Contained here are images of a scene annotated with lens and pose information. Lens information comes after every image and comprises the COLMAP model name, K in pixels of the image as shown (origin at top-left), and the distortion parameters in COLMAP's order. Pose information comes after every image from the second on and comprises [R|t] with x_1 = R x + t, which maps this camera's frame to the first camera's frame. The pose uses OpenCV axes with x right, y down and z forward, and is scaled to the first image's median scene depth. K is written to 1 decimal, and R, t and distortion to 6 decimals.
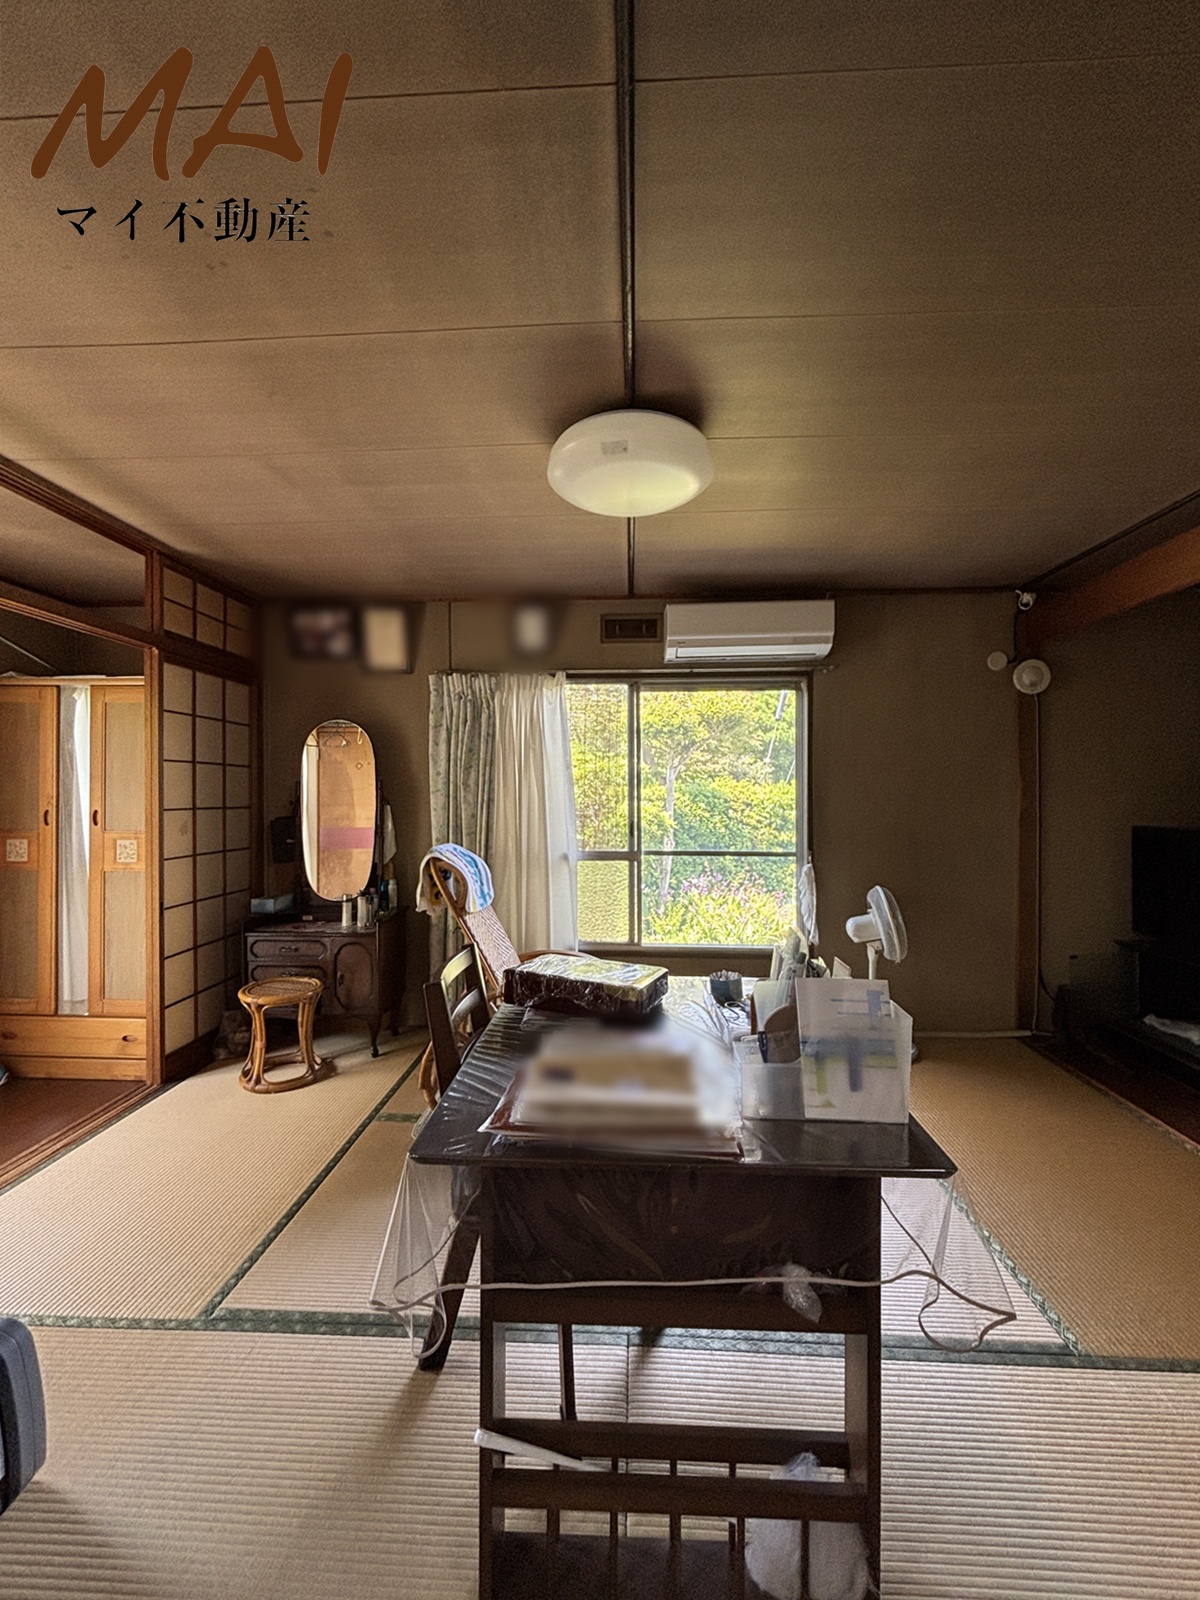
lens RADIAL K [[650.4, 0, 600.0], [0, 650.4, 800.0], [0, 0, 1]] dist [0.005960, -0.000361]
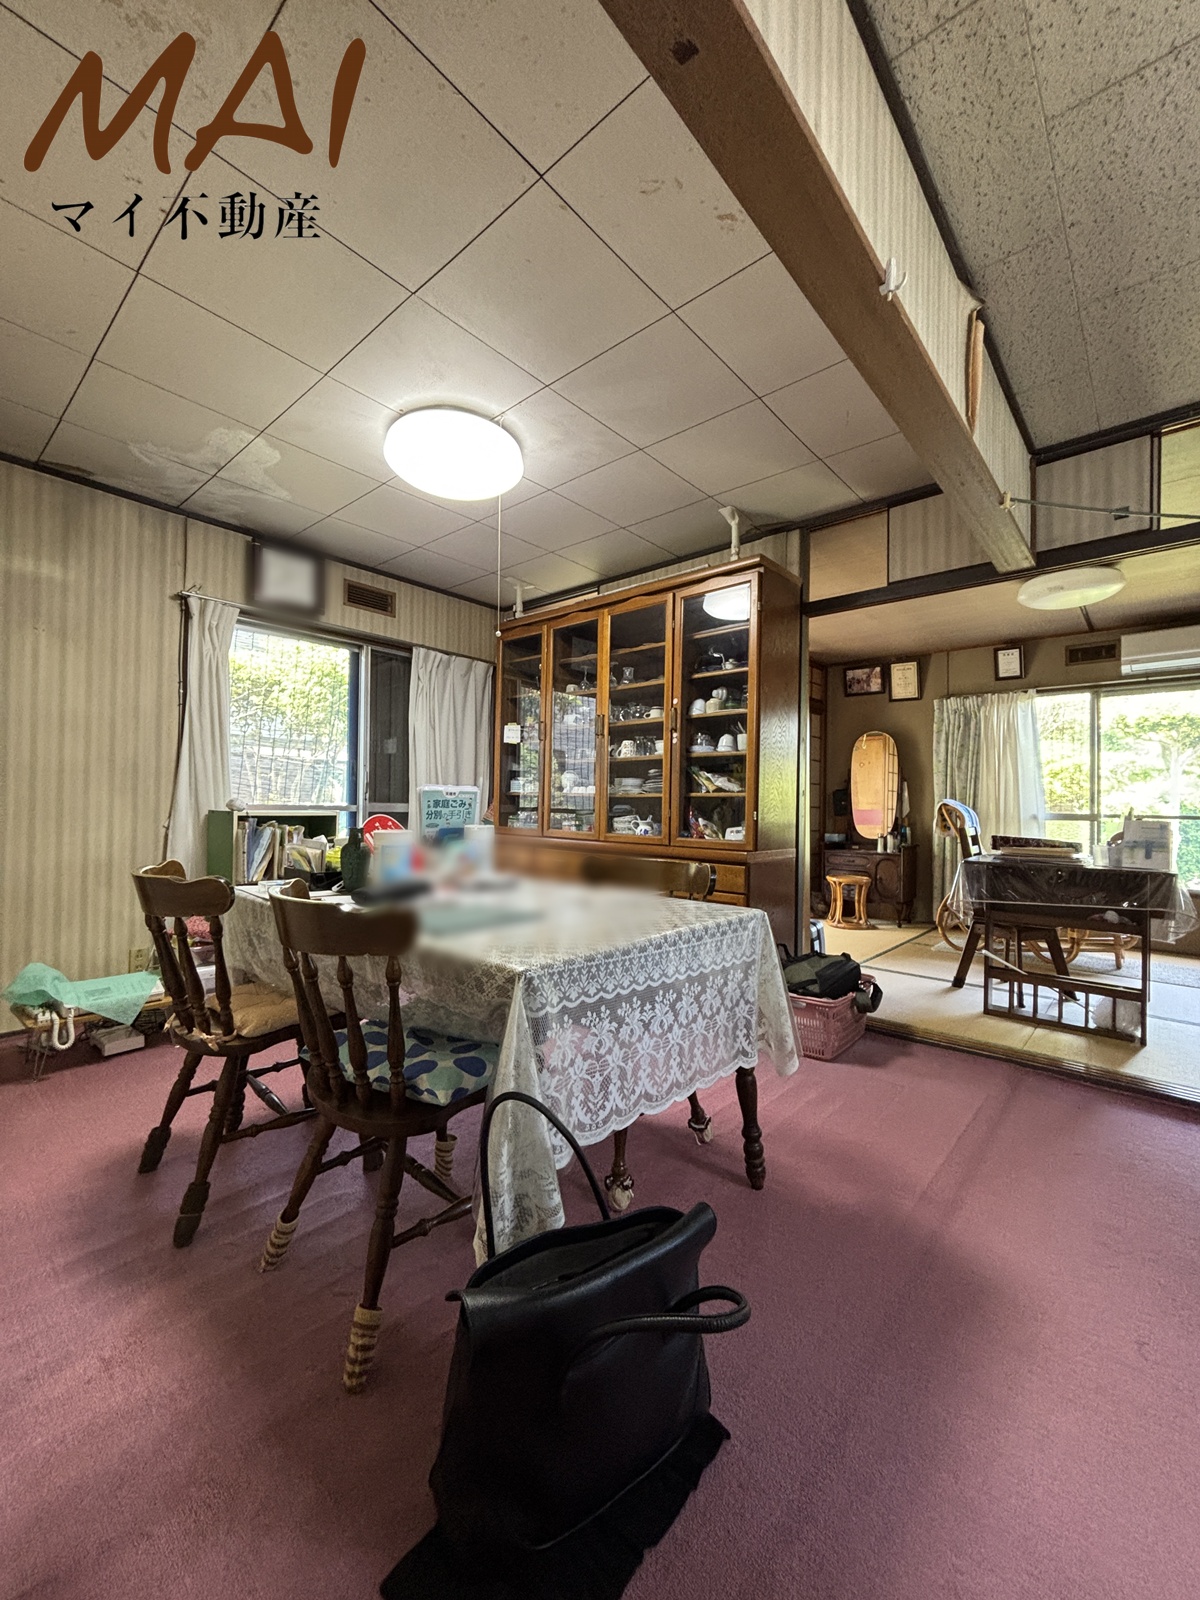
lens RADIAL K [[657.2, 0, 600.0], [0, 657.2, 800.0], [0, 0, 1]] dist [-0.007519, -0.000182]
pose [[0.788223, 0.006423, -0.615356, 0.083108], [-0.015956, 0.999823, -0.010003, 0.083047], [0.615182, 0.017703, 0.788186, -0.766193]]
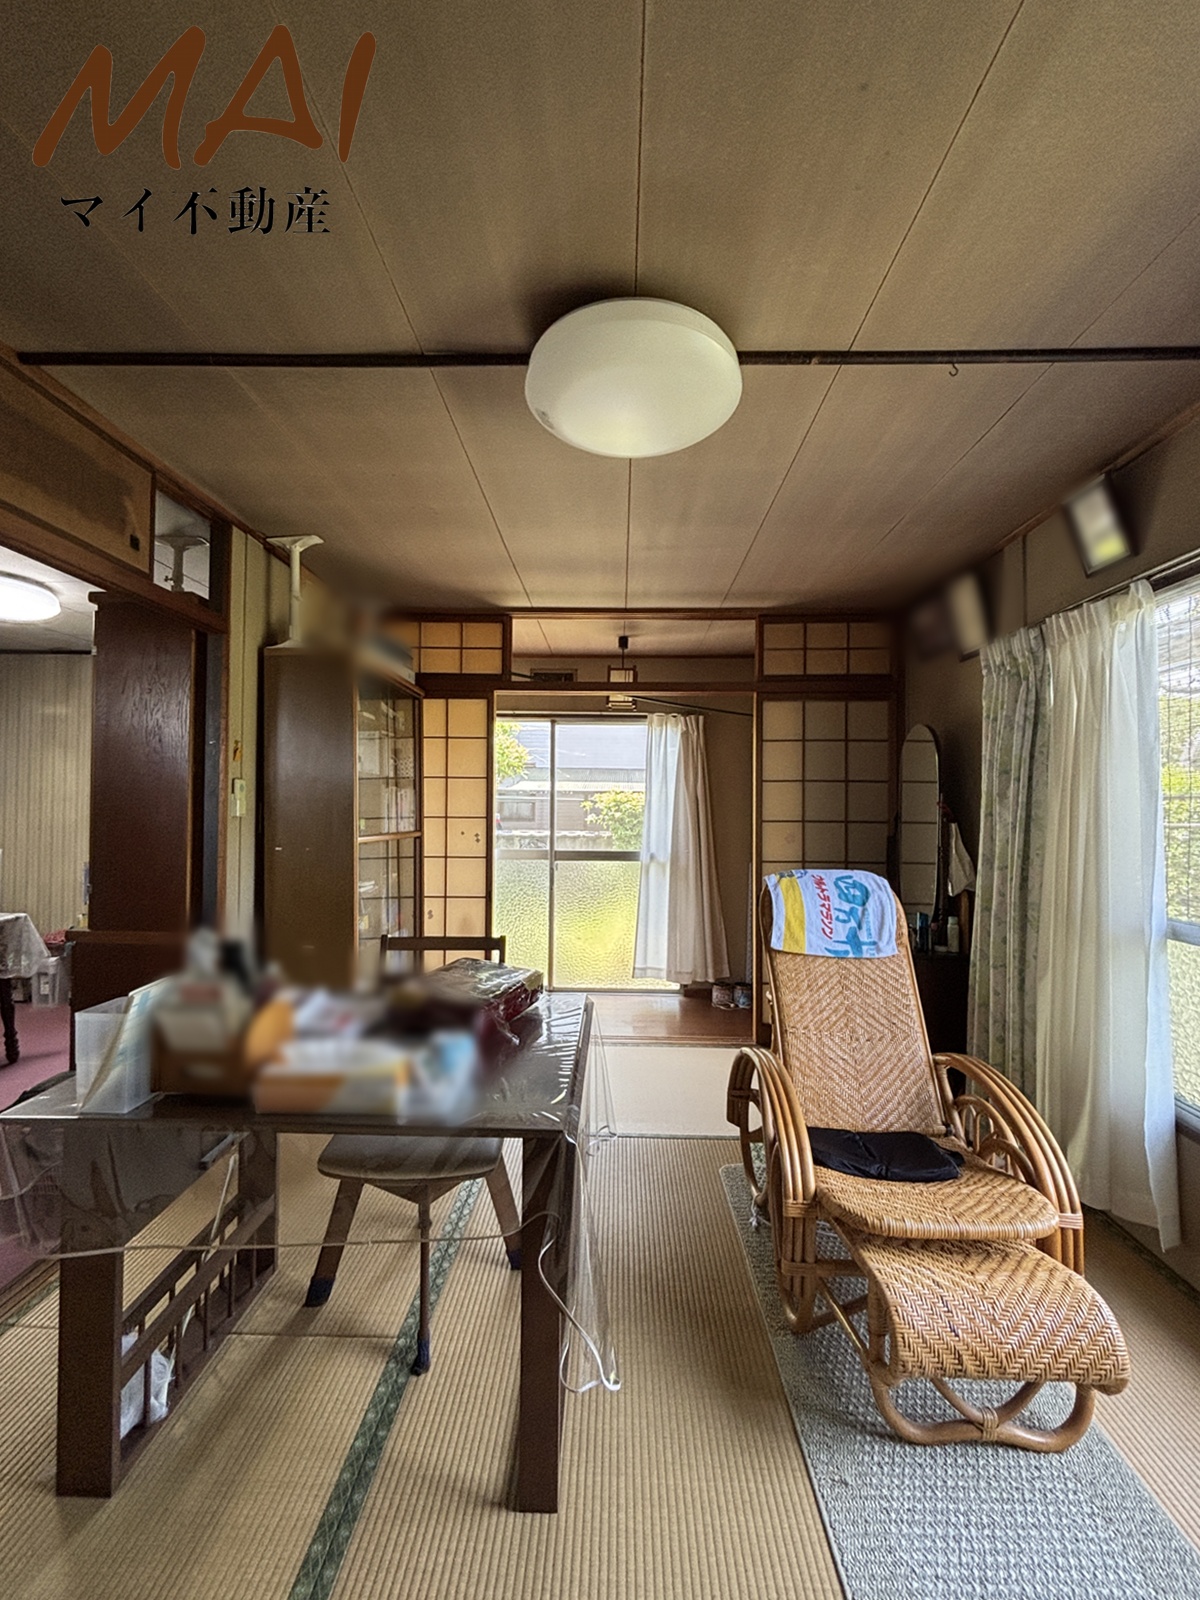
lens RADIAL K [[650.4, 0, 600.0], [0, 650.4, 800.0], [0, 0, 1]] dist [0.005960, -0.000361]
pose [[0.032842, -0.010750, -0.999403, 0.462789], [-0.011858, 0.999868, -0.011144, -0.008313], [0.999390, 0.012217, 0.032710, 0.558382]]
